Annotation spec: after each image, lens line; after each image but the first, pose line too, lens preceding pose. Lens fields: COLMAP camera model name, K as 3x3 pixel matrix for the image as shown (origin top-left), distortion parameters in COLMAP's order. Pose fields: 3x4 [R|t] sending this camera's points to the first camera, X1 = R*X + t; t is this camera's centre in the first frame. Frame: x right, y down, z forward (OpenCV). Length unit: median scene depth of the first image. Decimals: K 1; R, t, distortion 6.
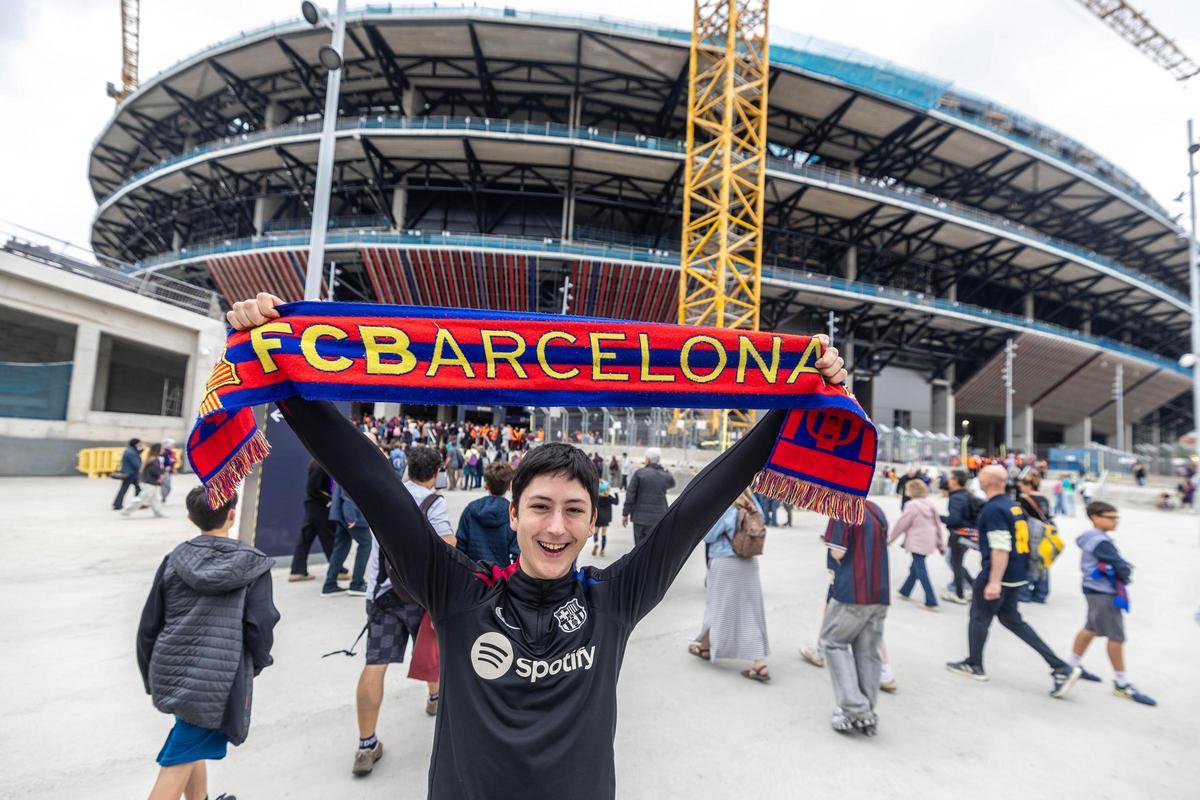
lens RADIAL K [[544.8, 0, 598.5], [0, 544.8, 409.7], [0, 0, 1]] dist [0.001051, -0.000098]
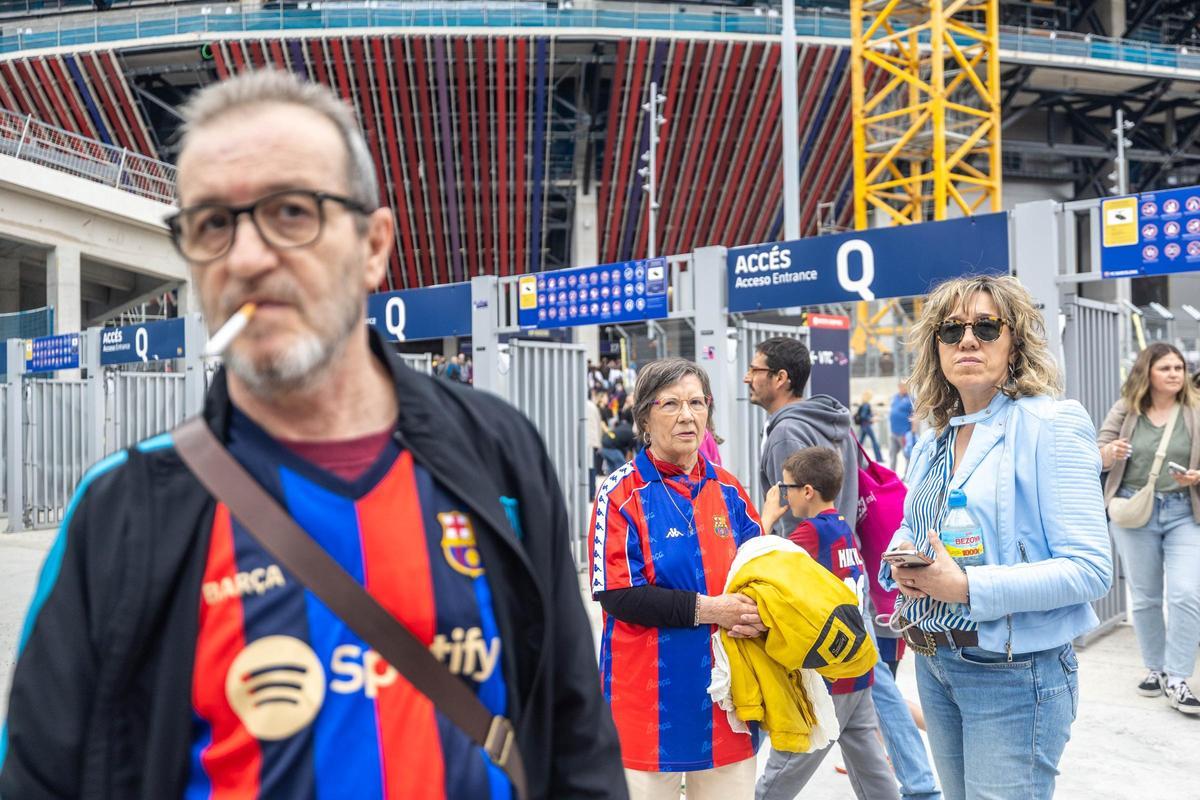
lens RADIAL K [[1109.6, 0, 605.9], [0, 1109.6, 379.4], [0, 0, 1]] dist [0.011166, -0.001366]
pose [[0.997261, -0.070806, 0.021371, -0.078857], [0.069457, 0.995877, 0.058352, -0.007478], [-0.025415, -0.056708, 0.998067, -0.070534]]
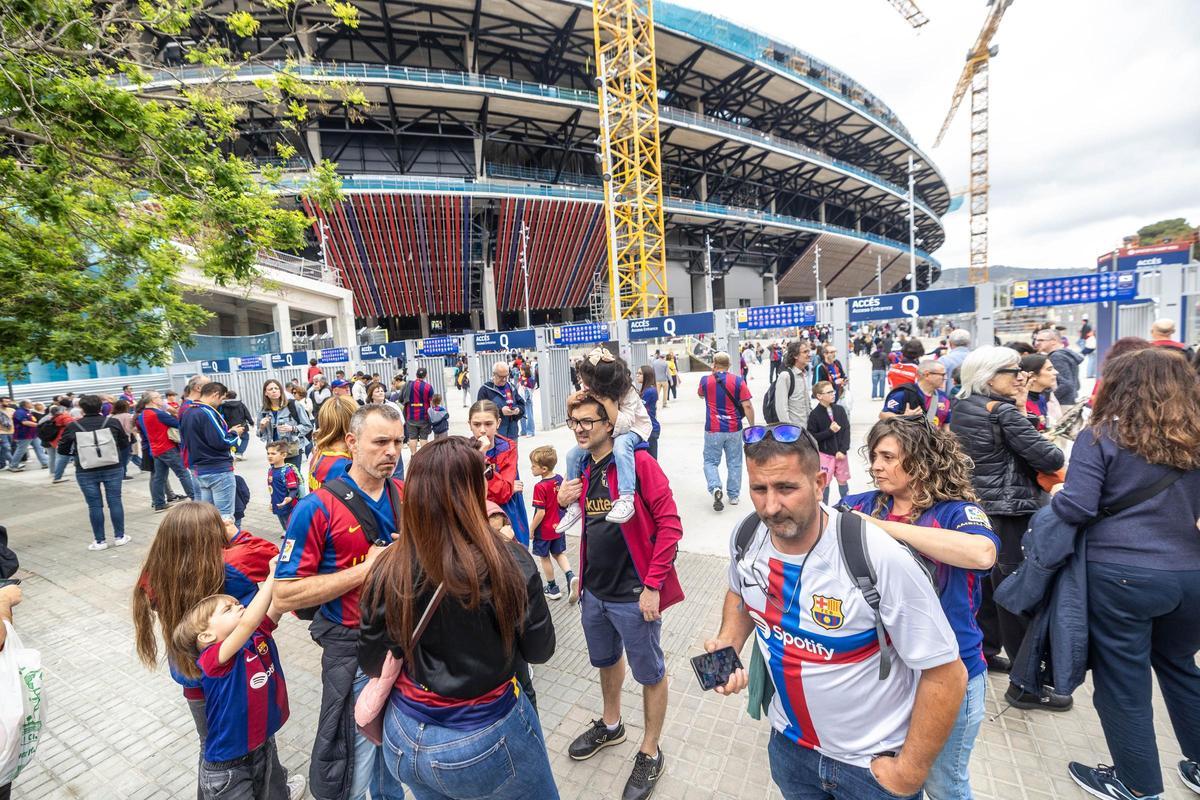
lens RADIAL K [[488.9, 0, 607.1], [0, 488.9, 386.0], [0, 0, 1]] dist [0.000298, -0.000056]
pose [[0.961163, -0.131345, 0.242721, -0.103424], [0.093849, 0.982630, 0.160098, -0.015451], [-0.259533, -0.131102, 0.956794, -0.102846]]
